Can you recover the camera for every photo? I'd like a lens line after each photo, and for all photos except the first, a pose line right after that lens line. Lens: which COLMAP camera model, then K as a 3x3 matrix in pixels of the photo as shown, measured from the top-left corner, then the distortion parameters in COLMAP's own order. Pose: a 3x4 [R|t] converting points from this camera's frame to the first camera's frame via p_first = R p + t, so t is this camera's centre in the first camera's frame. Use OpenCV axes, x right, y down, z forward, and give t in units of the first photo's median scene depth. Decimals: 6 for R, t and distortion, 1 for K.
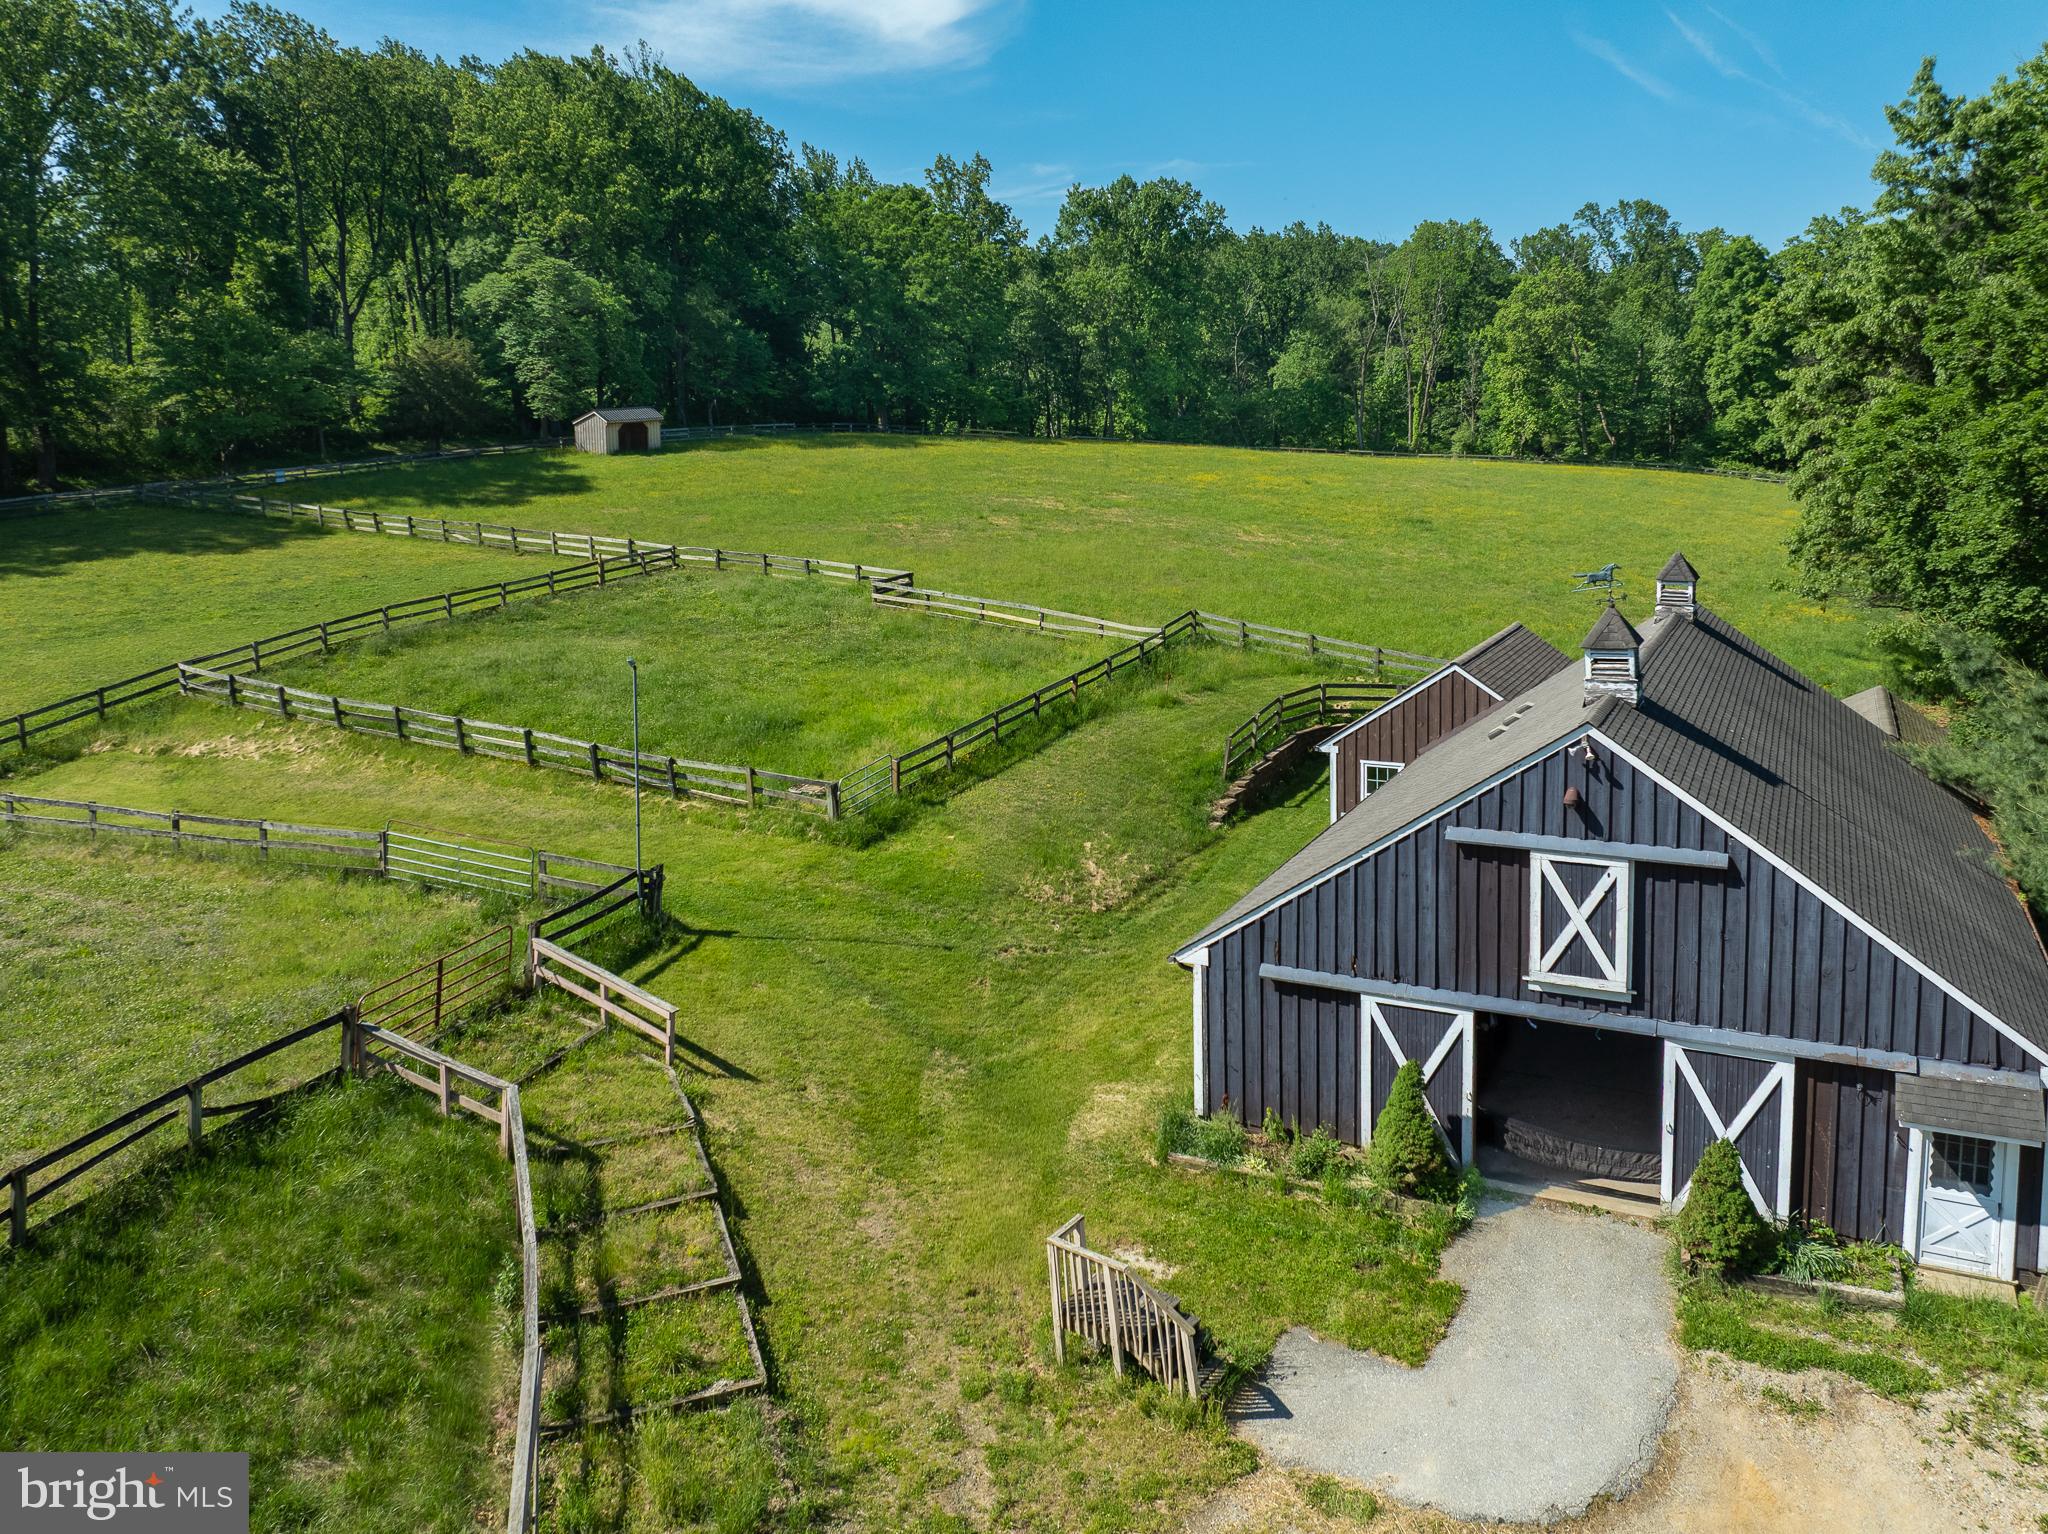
lens RADIAL K [[1512.0, 0, 1030.1], [0, 1512.0, 601.7], [0, 0, 1]] dist [-0.027987, -0.001034]
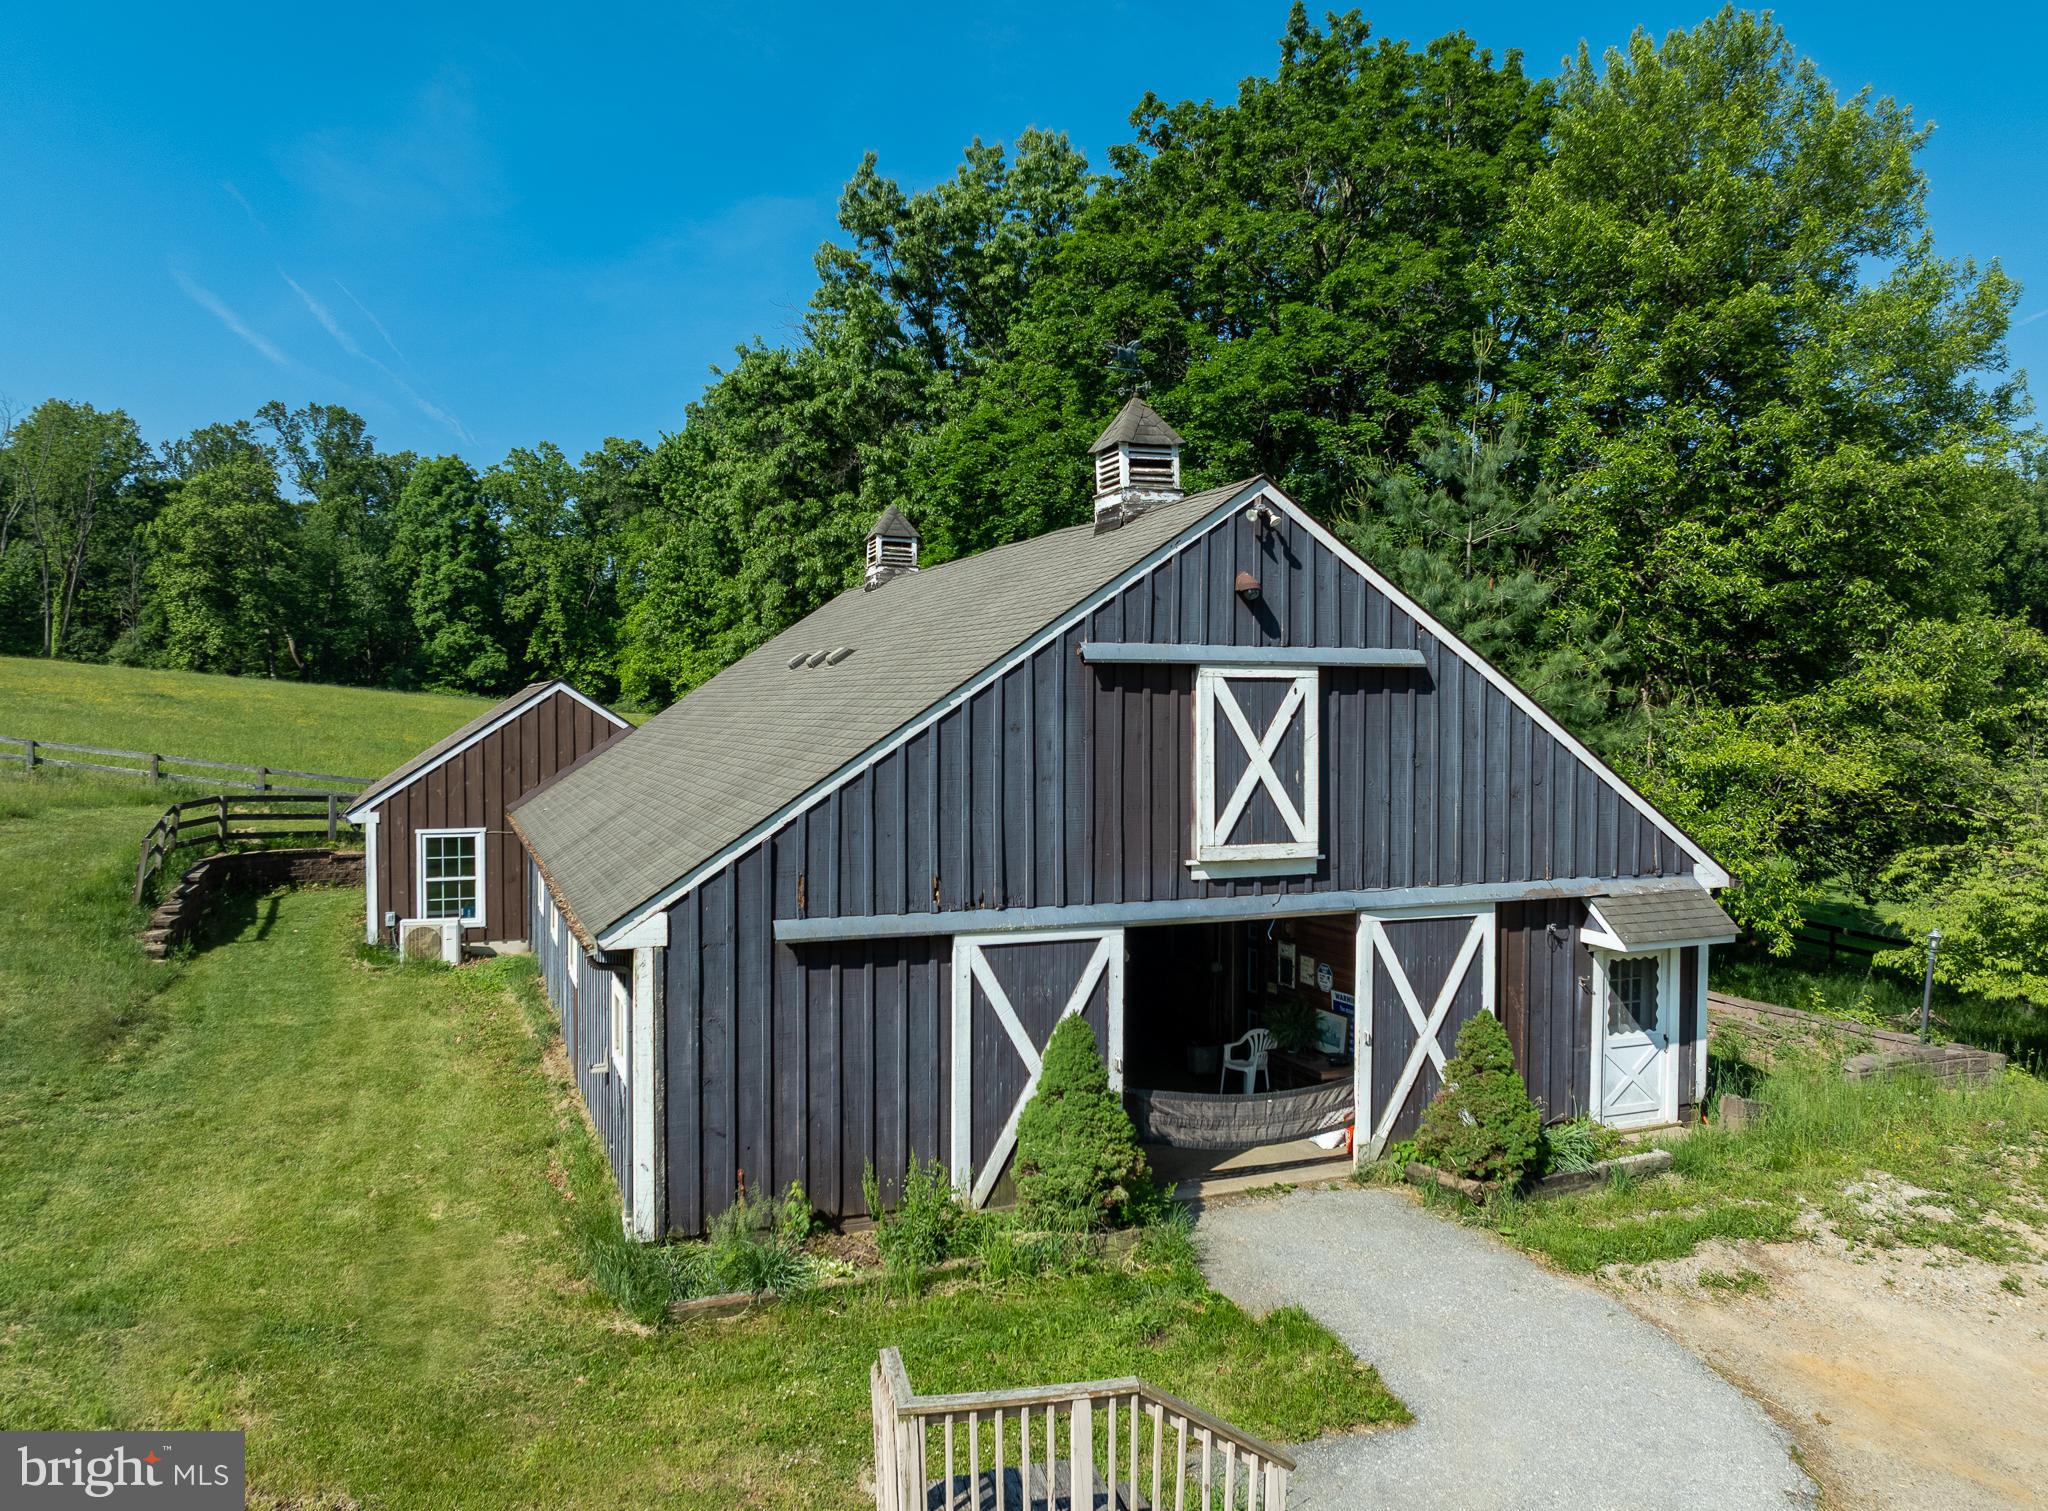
lens RADIAL K [[1544.4, 0, 1024.0], [0, 1544.4, 755.5], [0, 0, 1]] dist [-0.035233, -0.002988]
pose [[0.635923, 0.019058, 0.771517, -0.244429], [0.062253, 0.995171, -0.075895, 0.242842], [-0.769238, 0.096293, 0.631666, 0.597327]]
